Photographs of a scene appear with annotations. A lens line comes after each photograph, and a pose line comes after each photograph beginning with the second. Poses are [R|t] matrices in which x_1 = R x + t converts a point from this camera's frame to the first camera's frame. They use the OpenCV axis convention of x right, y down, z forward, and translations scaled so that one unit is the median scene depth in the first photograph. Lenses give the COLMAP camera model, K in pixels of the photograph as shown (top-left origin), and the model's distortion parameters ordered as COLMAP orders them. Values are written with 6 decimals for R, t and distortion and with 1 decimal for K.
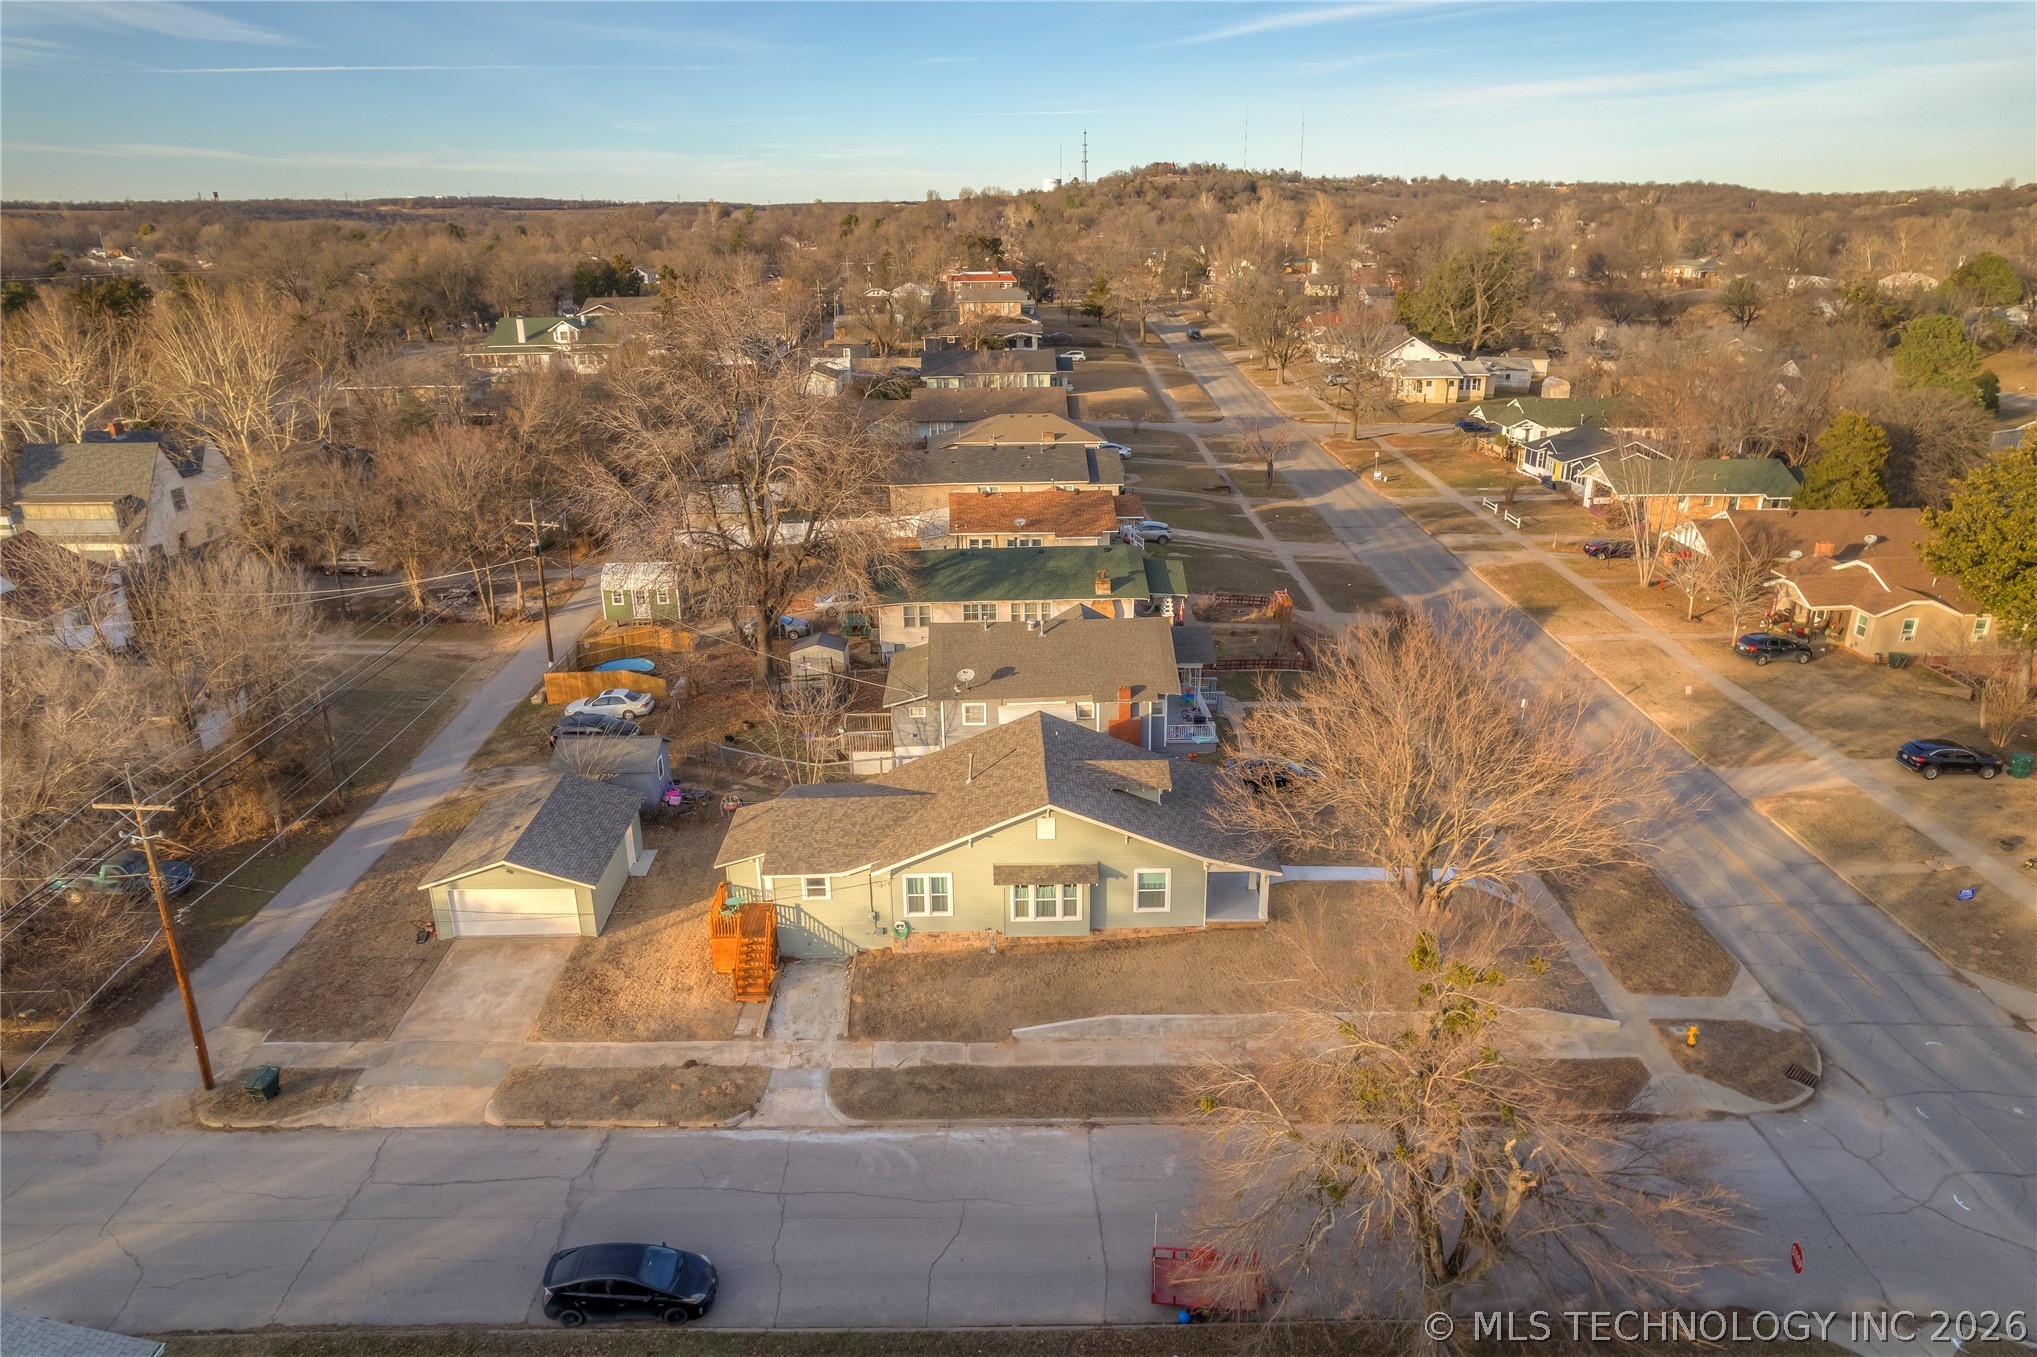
lens RADIAL K [[1300.5, 0, 1024.9], [0, 1300.5, 683.0], [0, 0, 1]] dist [-0.074216, 0.083248]
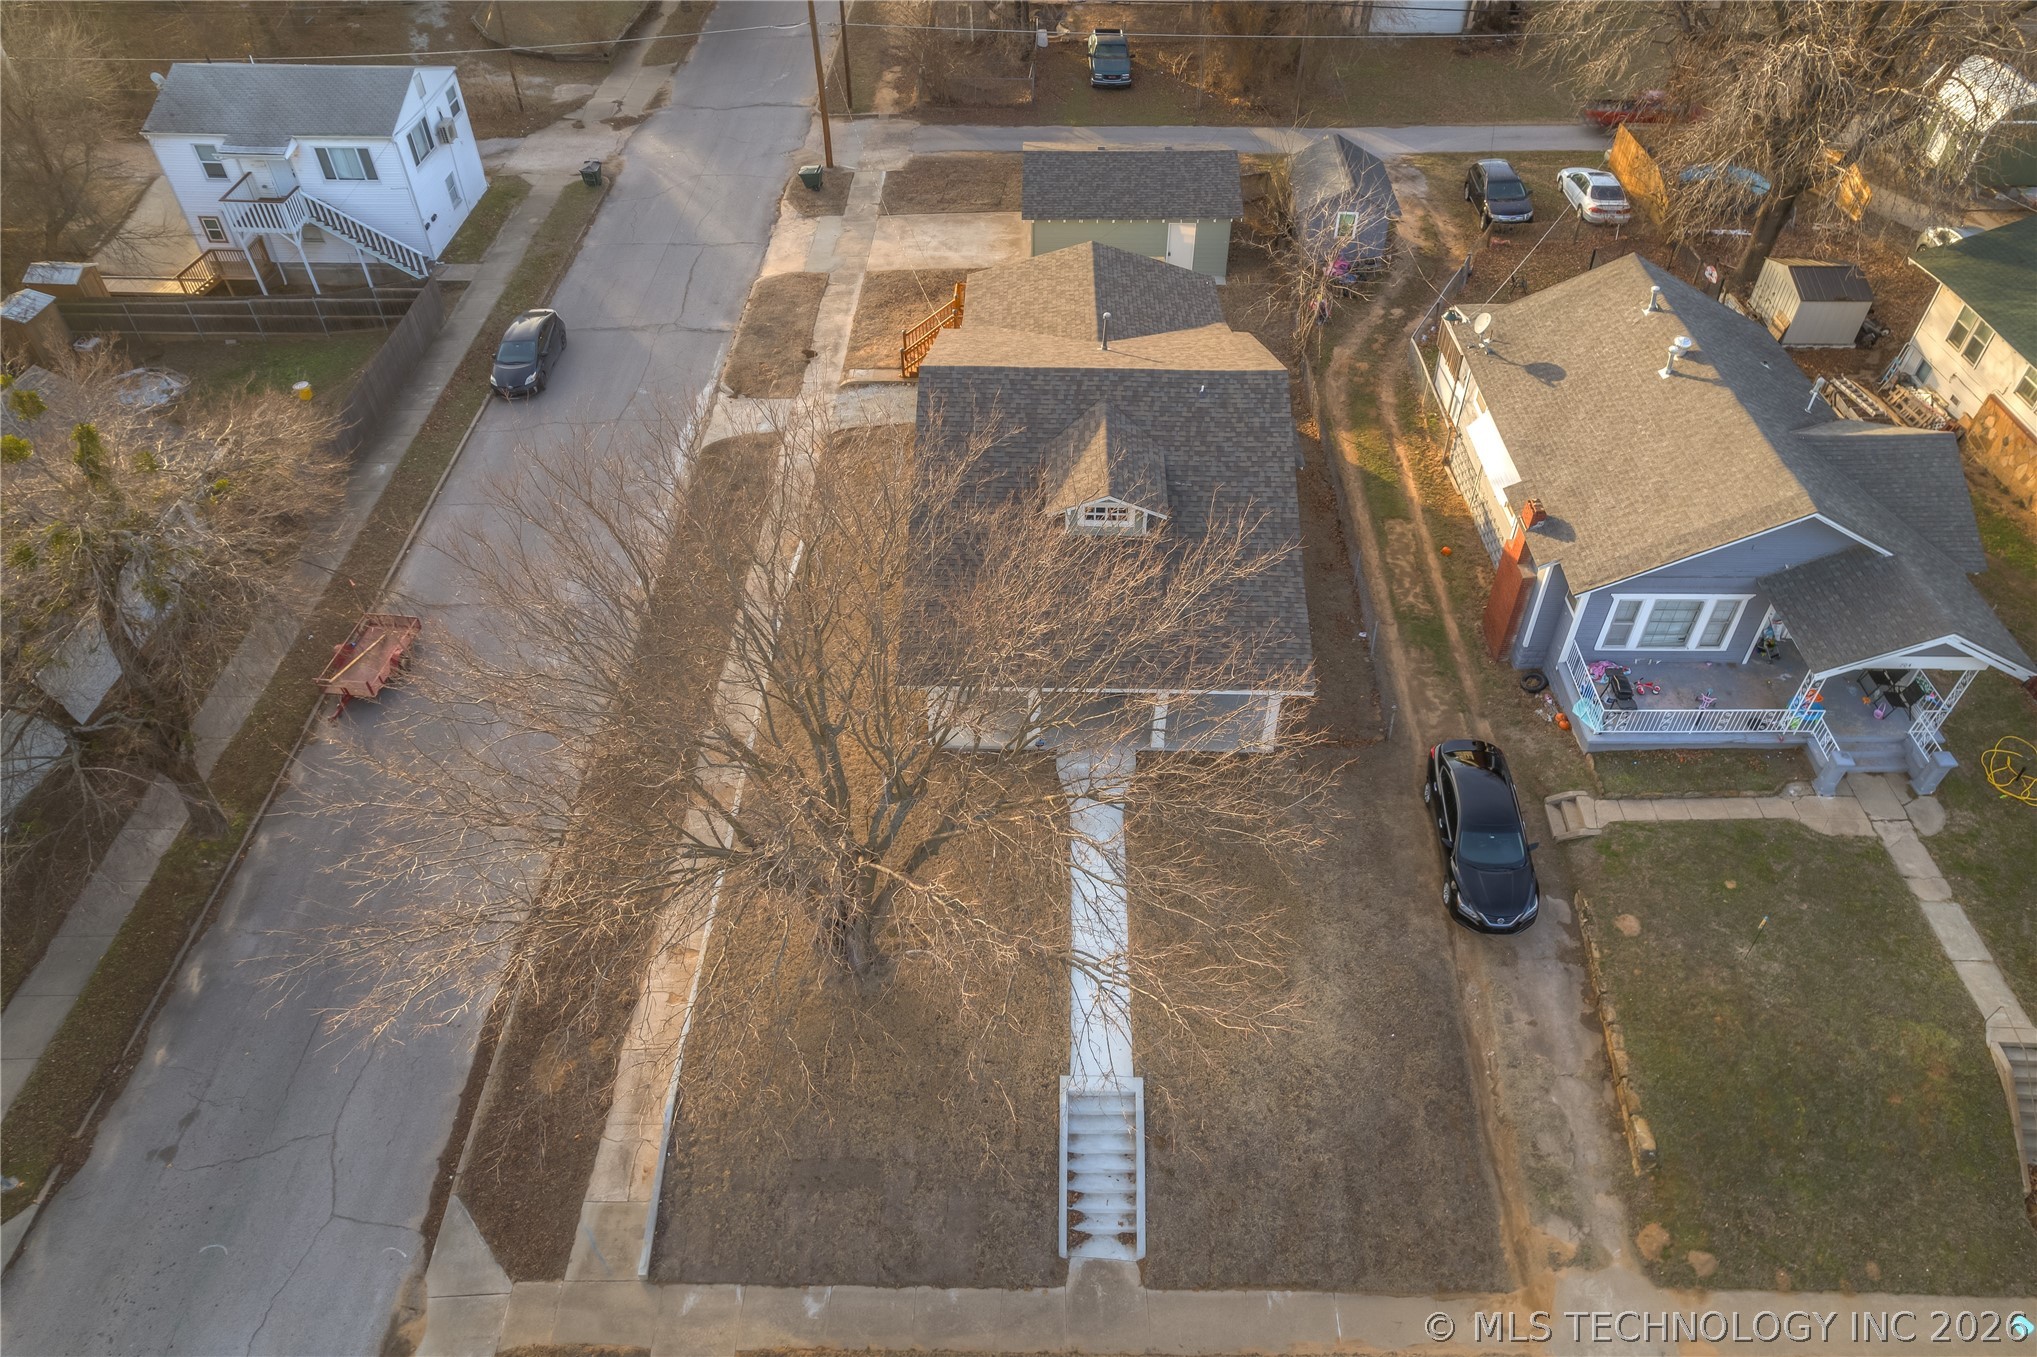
lens RADIAL K [[1353.3, 0, 1028.3], [0, 1353.3, 667.1], [0, 0, 1]] dist [-0.081532, 0.094474]
pose [[-0.041907, 0.694397, -0.718371, 0.402375], [-0.338587, 0.666588, 0.664093, -0.186462], [0.940001, 0.271061, 0.207179, 0.577774]]
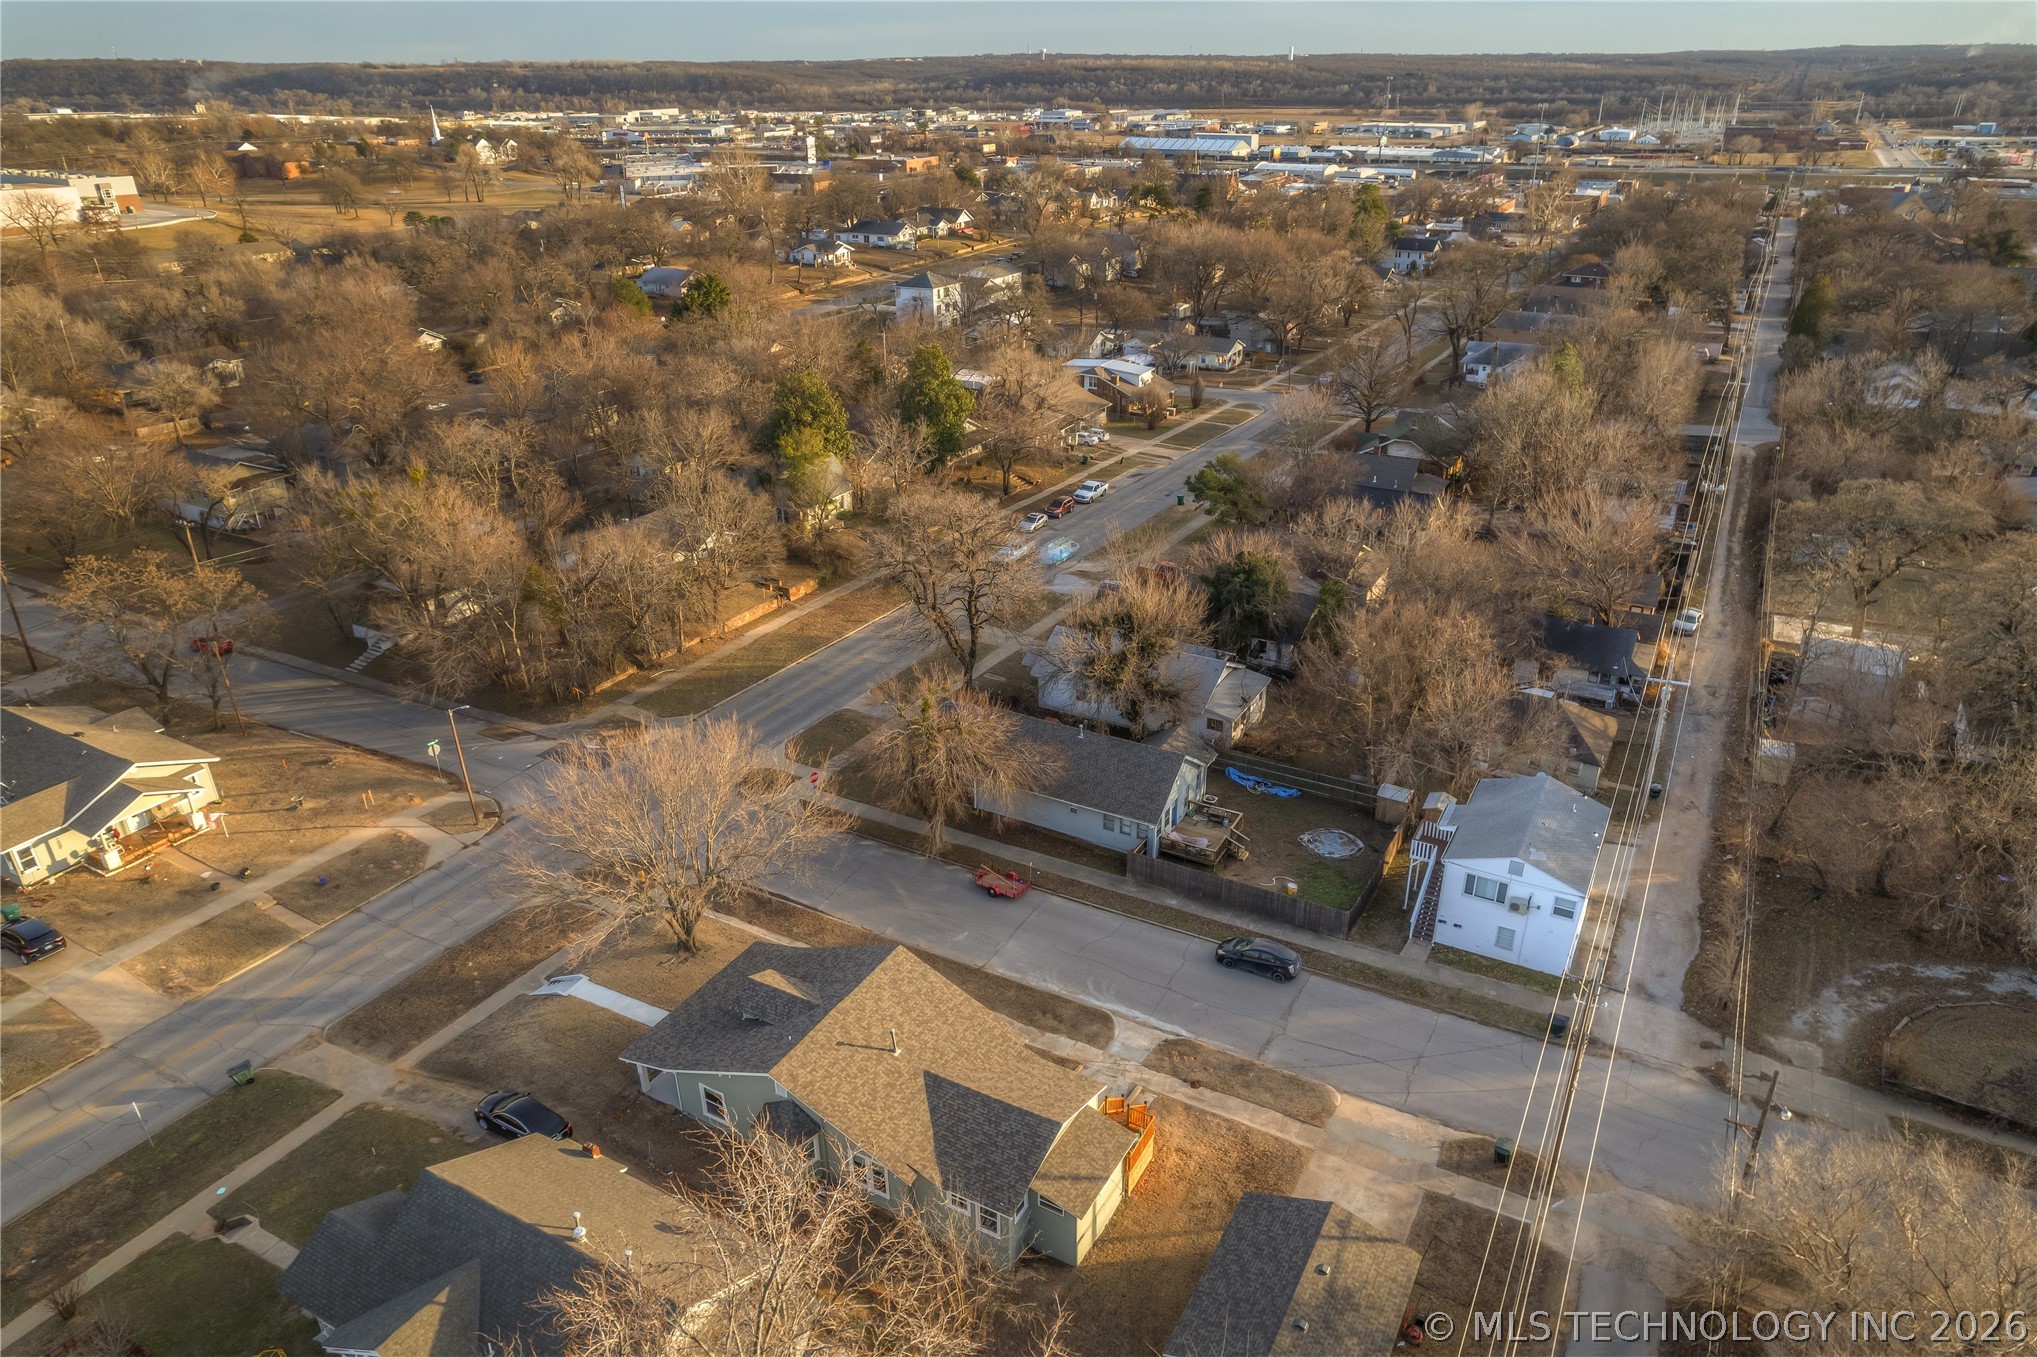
lens RADIAL K [[1300.5, 0, 1024.9], [0, 1300.5, 683.0], [0, 0, 1]] dist [-0.074216, 0.083248]
pose [[-0.863291, -0.206724, 0.460428, -0.369196], [0.183295, 0.721564, 0.667643, -0.546652], [-0.470246, 0.660765, -0.585029, 0.917619]]
